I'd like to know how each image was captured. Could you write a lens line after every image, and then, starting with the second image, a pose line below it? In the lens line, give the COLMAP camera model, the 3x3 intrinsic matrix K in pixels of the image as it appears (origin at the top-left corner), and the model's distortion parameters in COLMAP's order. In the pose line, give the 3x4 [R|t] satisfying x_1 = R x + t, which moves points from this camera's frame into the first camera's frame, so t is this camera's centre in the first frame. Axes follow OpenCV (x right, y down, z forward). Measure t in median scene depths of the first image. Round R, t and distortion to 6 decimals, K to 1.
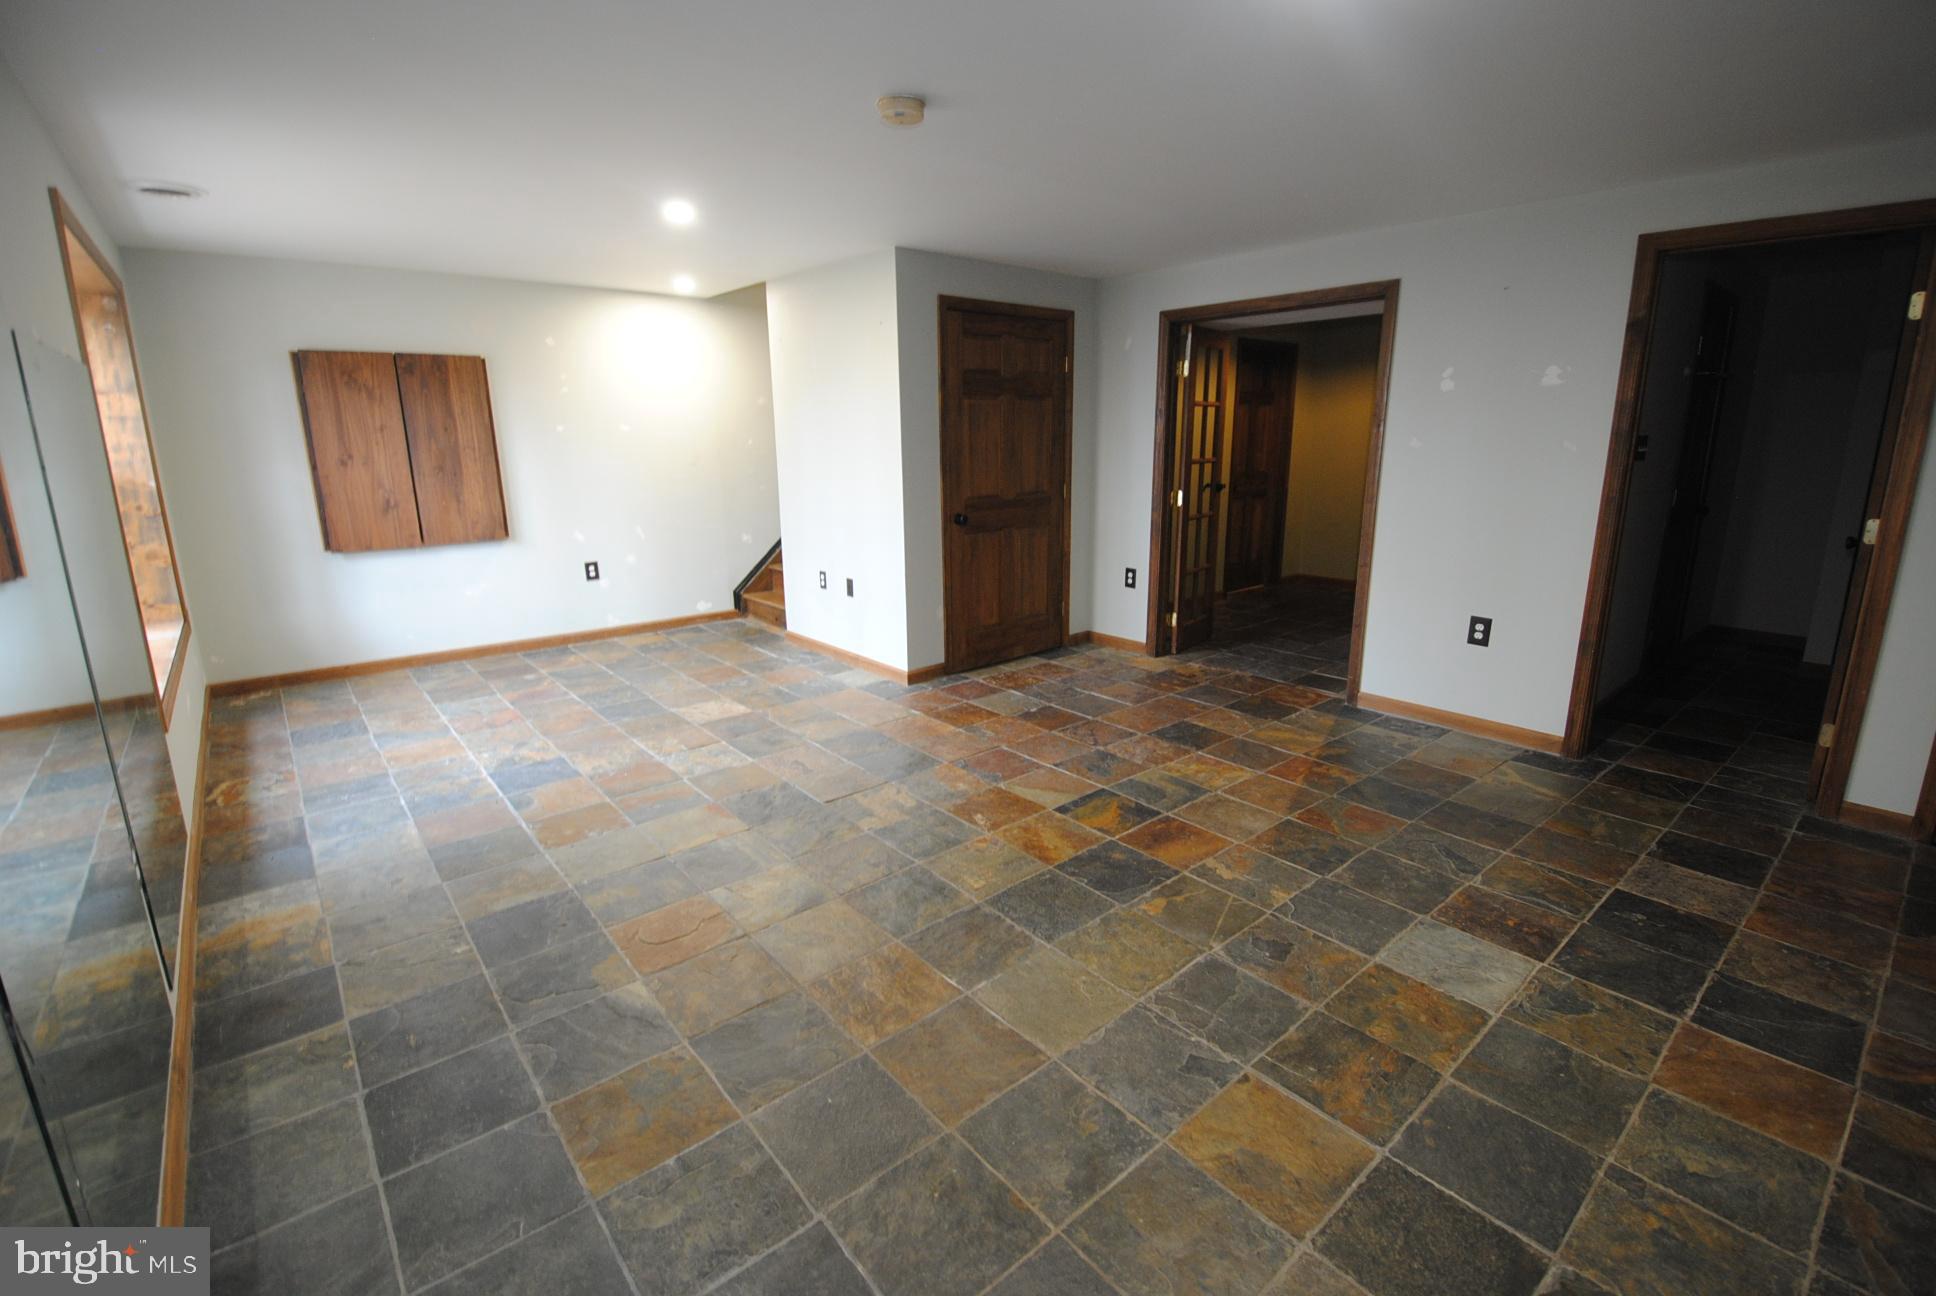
lens RADIAL K [[848.8, 0, 972.6], [0, 848.8, 628.9], [0, 0, 1]] dist [0.019932, -0.027398]
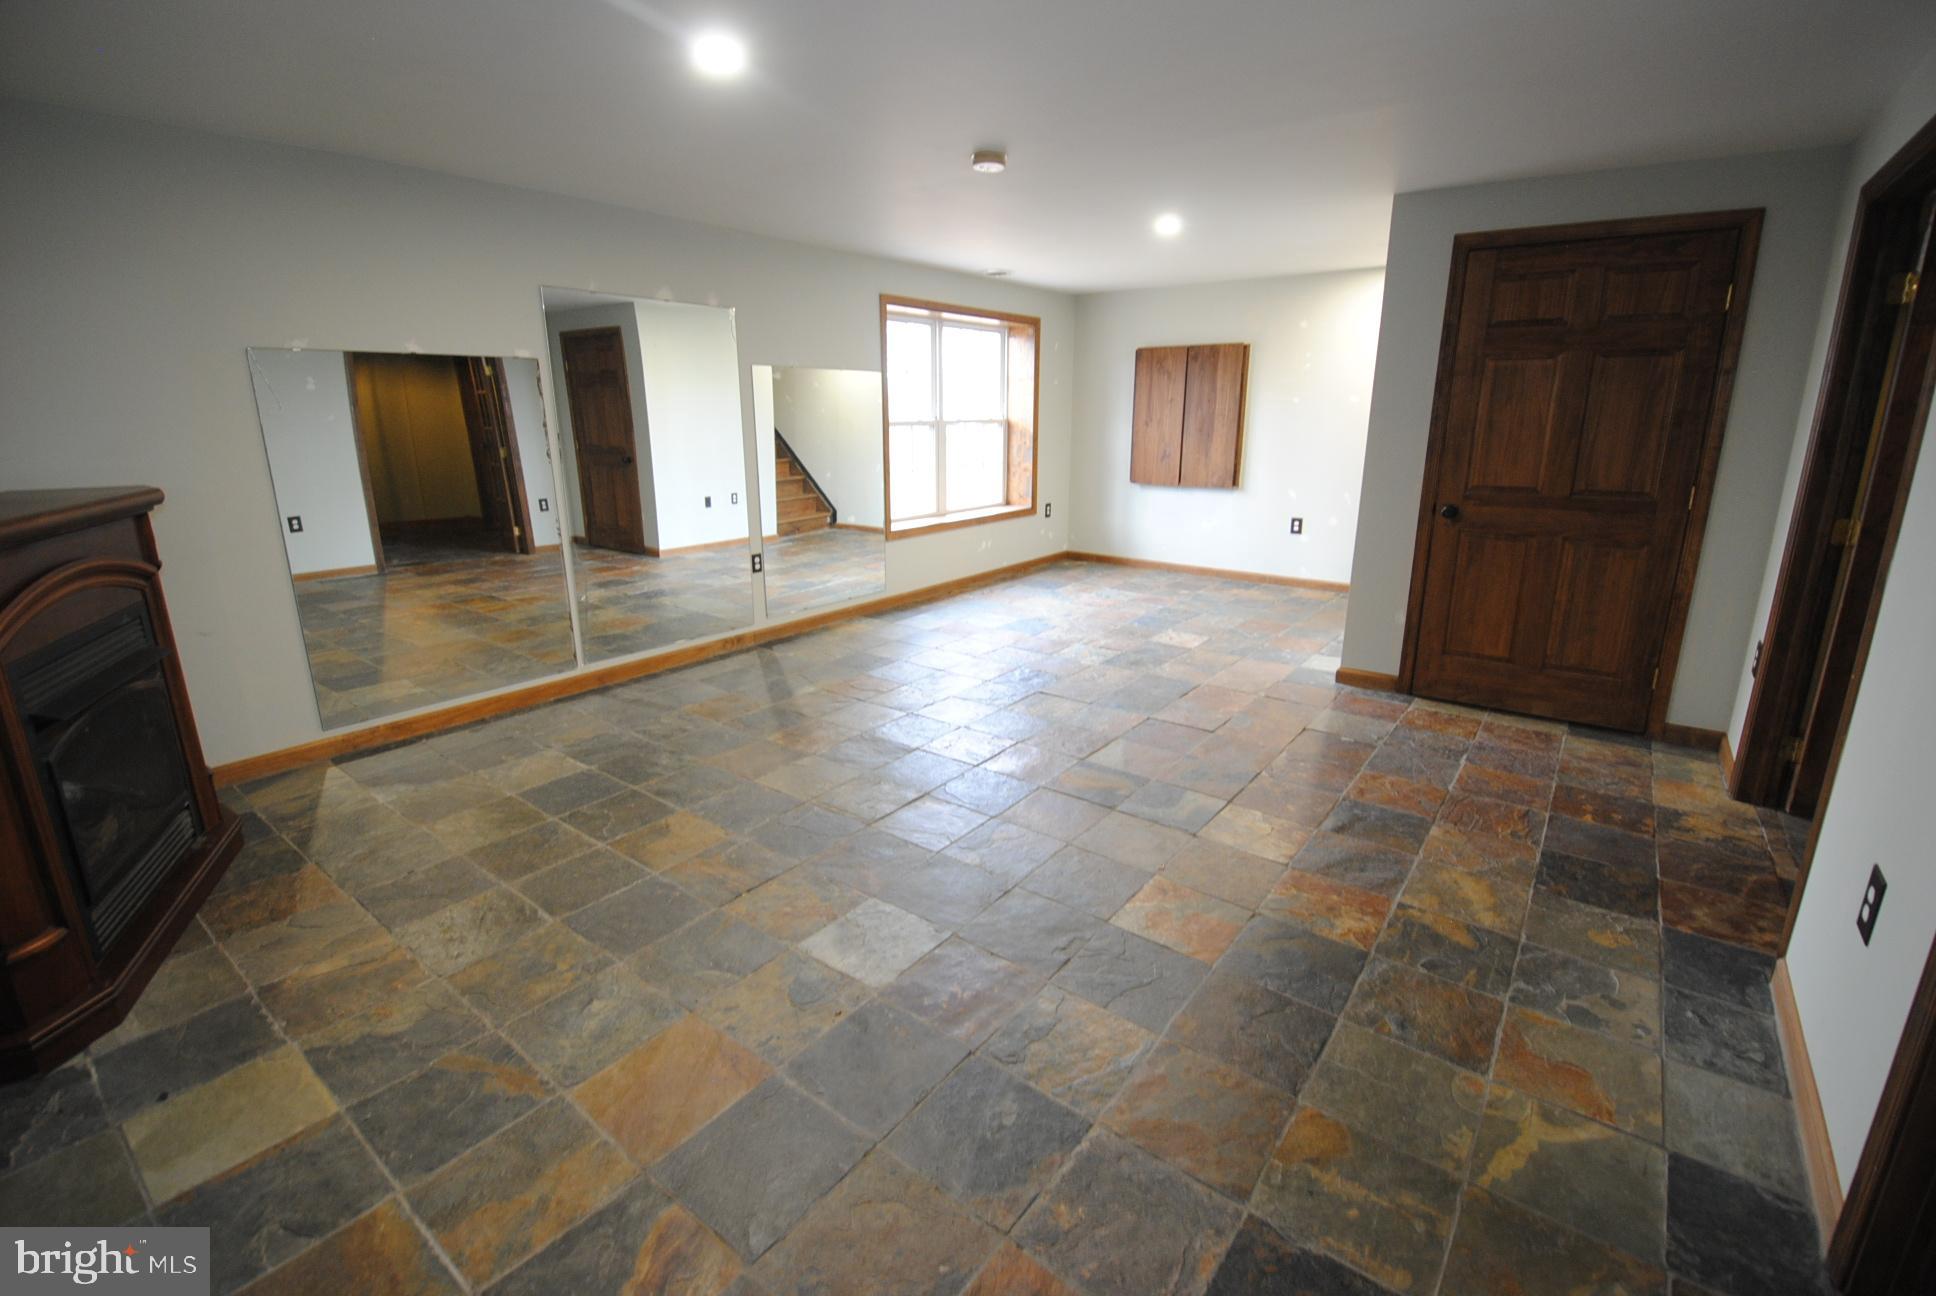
lens RADIAL K [[848.8, 0, 972.6], [0, 848.8, 628.9], [0, 0, 1]] dist [0.019932, -0.027398]
pose [[0.214100, 0.252662, -0.943569, 0.865218], [-0.221062, 0.953439, 0.205145, -0.112473], [0.951469, 0.164666, 0.259985, 0.474603]]
